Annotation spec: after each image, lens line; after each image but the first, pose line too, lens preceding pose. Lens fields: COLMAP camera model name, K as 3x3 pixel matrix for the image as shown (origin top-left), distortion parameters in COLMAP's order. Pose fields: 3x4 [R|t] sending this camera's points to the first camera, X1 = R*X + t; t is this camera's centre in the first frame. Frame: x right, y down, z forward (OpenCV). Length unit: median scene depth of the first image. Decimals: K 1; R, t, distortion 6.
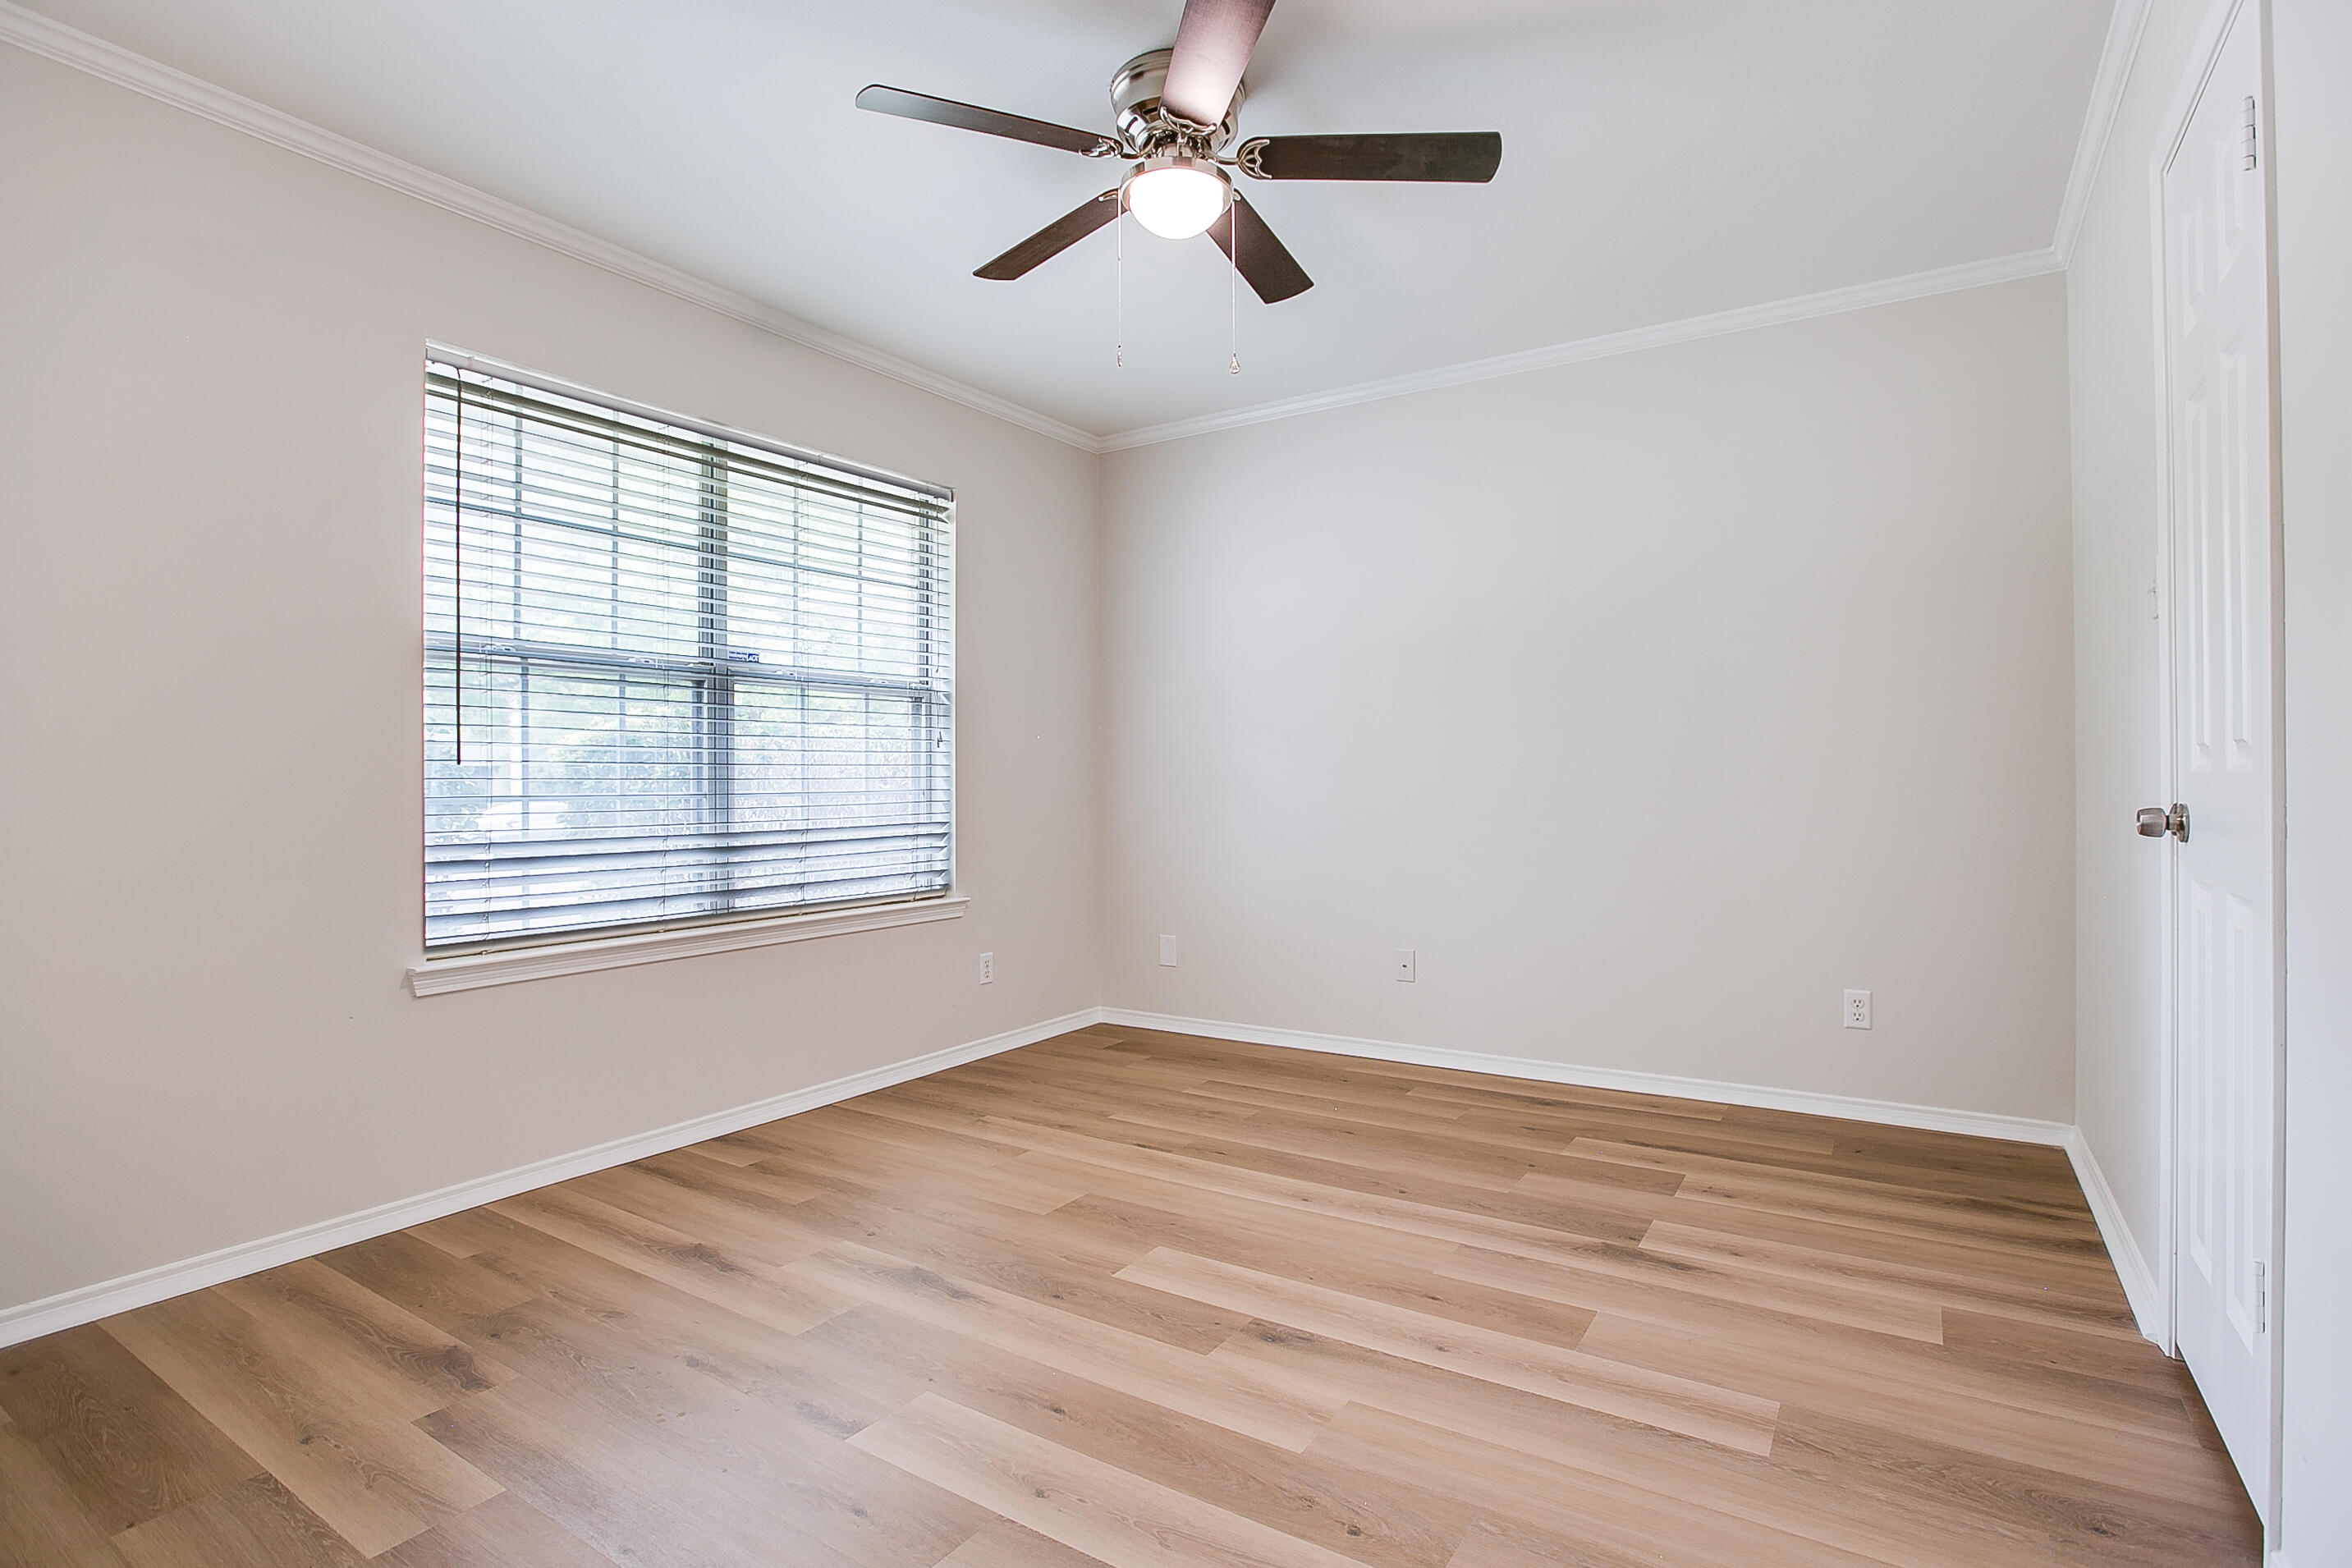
lens RADIAL K [[1120.9, 0, 1179.0], [0, 1120.9, 784.4], [0, 0, 1]] dist [-0.020419, 0.003643]
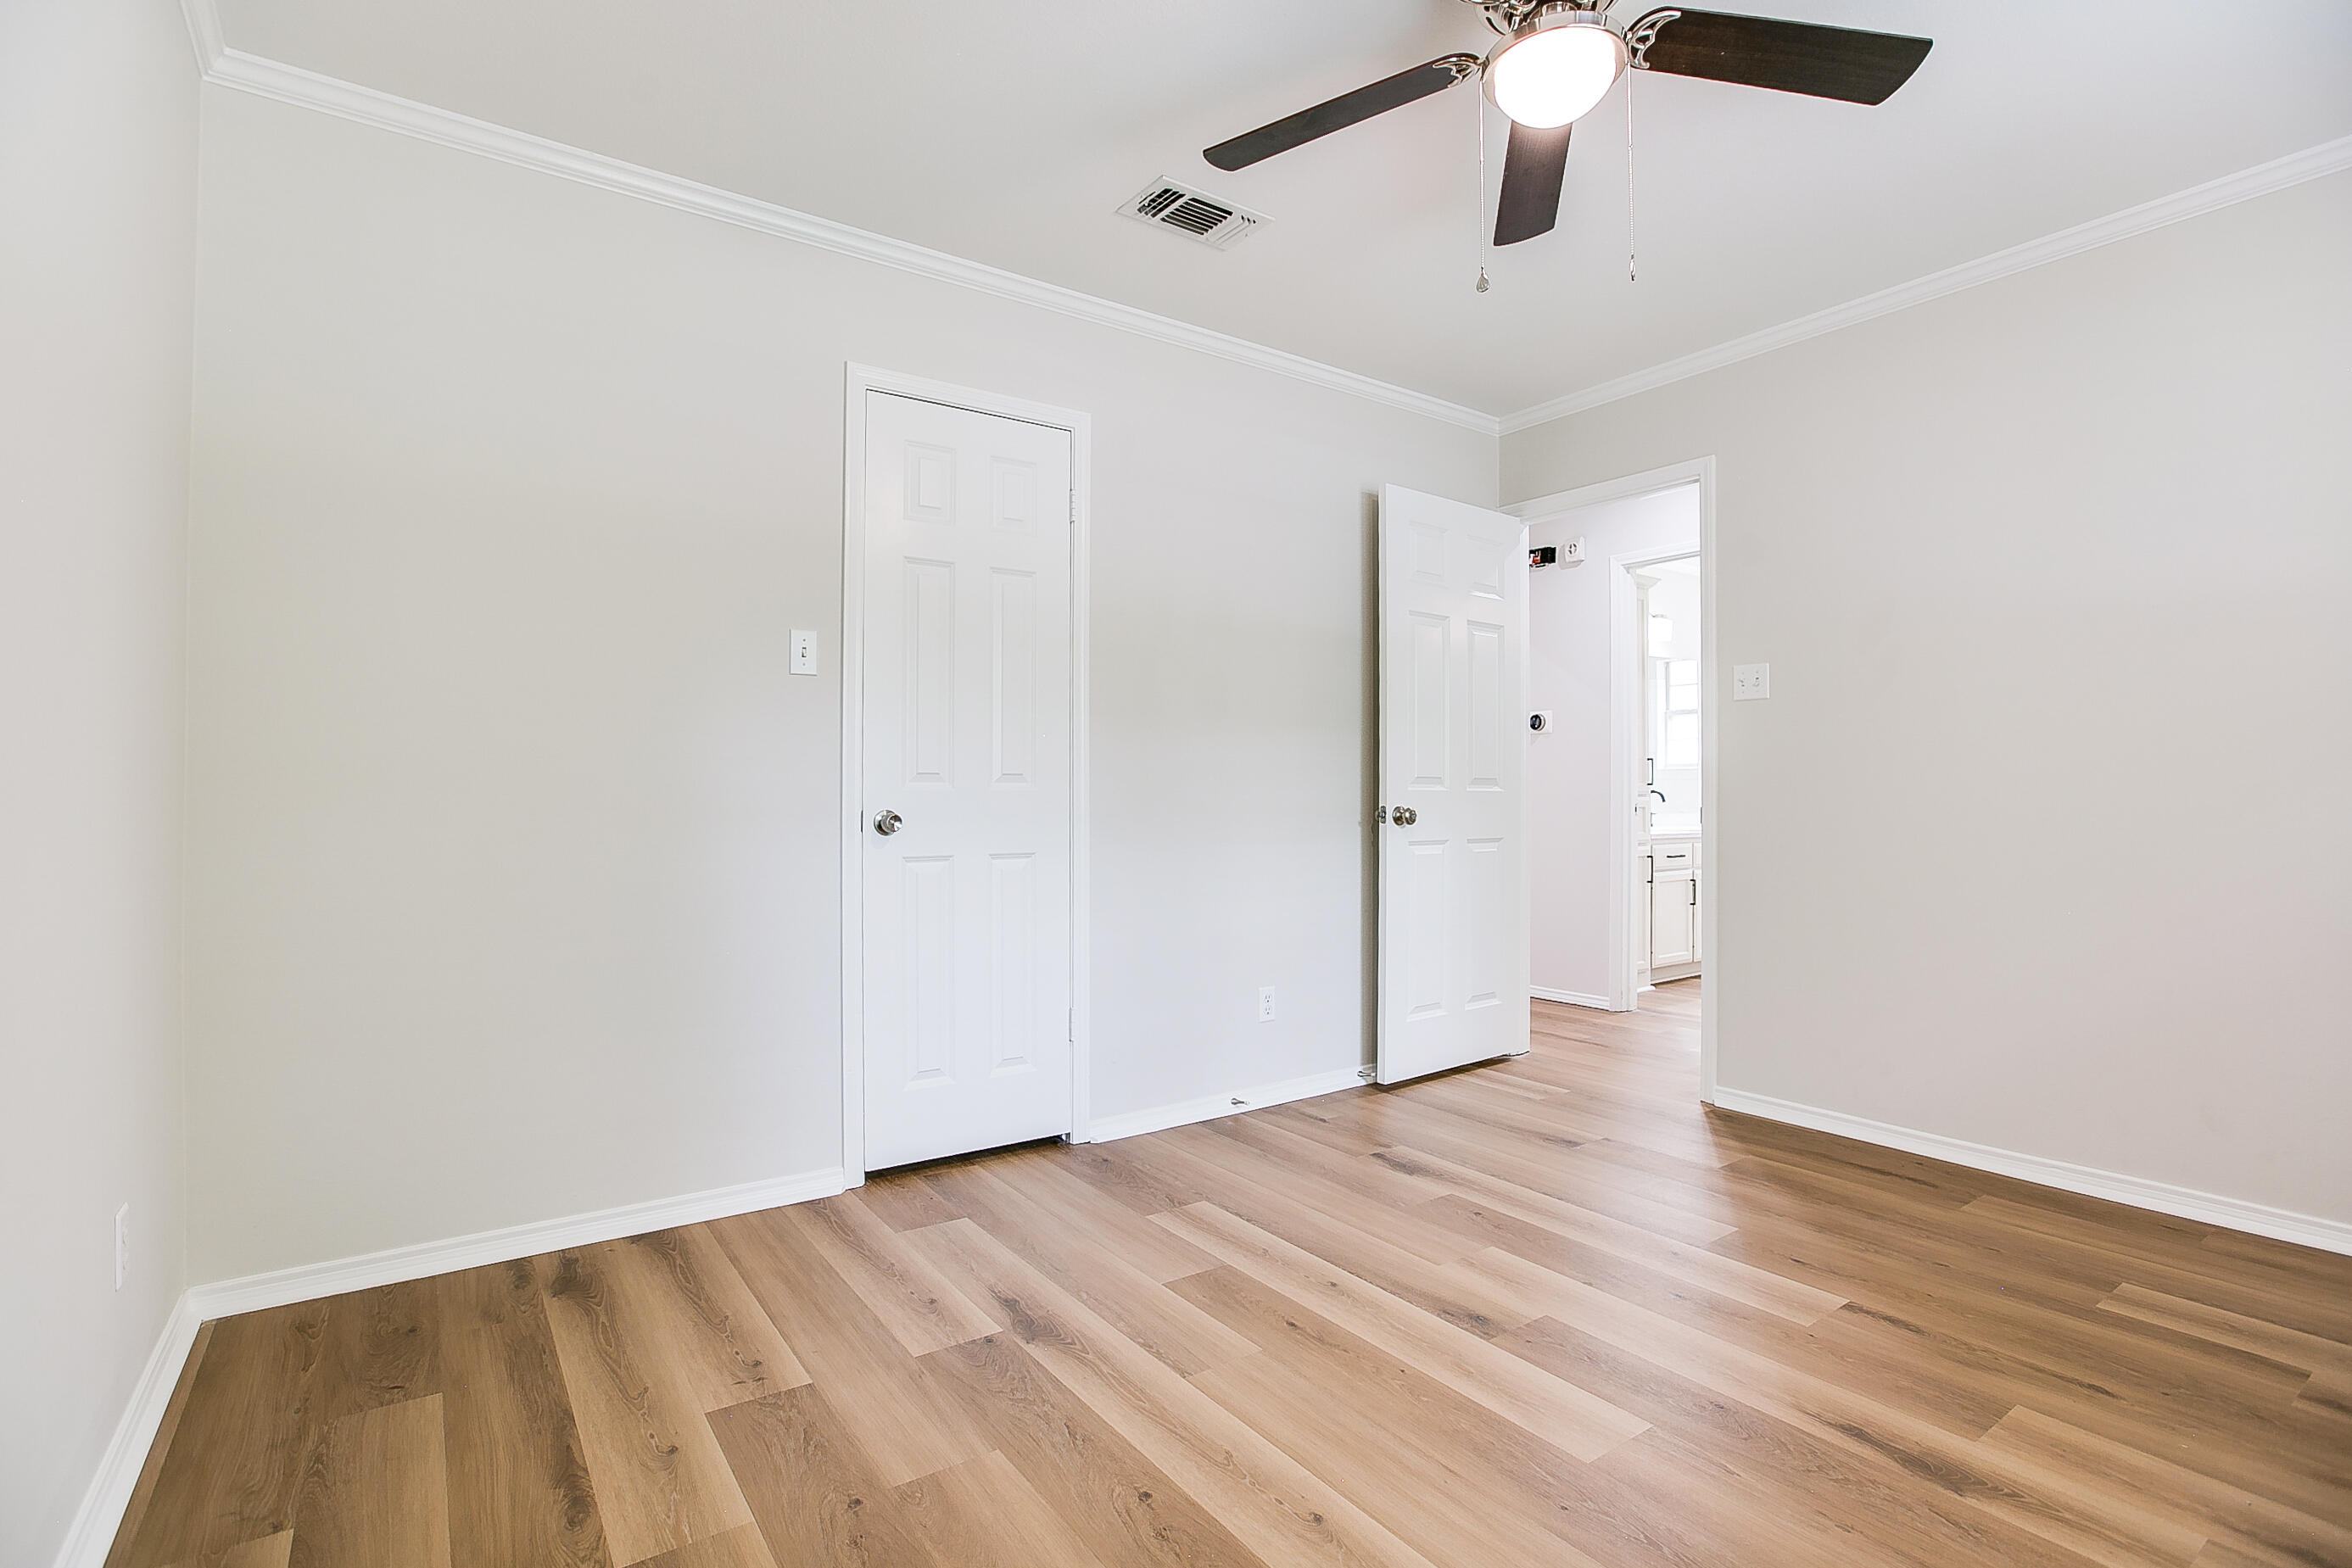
lens RADIAL K [[1120.8, 0, 1167.6], [0, 1120.8, 781.4], [0, 0, 1]] dist [-0.020419, 0.003643]
pose [[-0.924896, 0.006539, 0.380163, -0.045358], [0.005141, 0.999976, -0.004694, -0.011385], [-0.380184, -0.002387, -0.924908, 1.914367]]
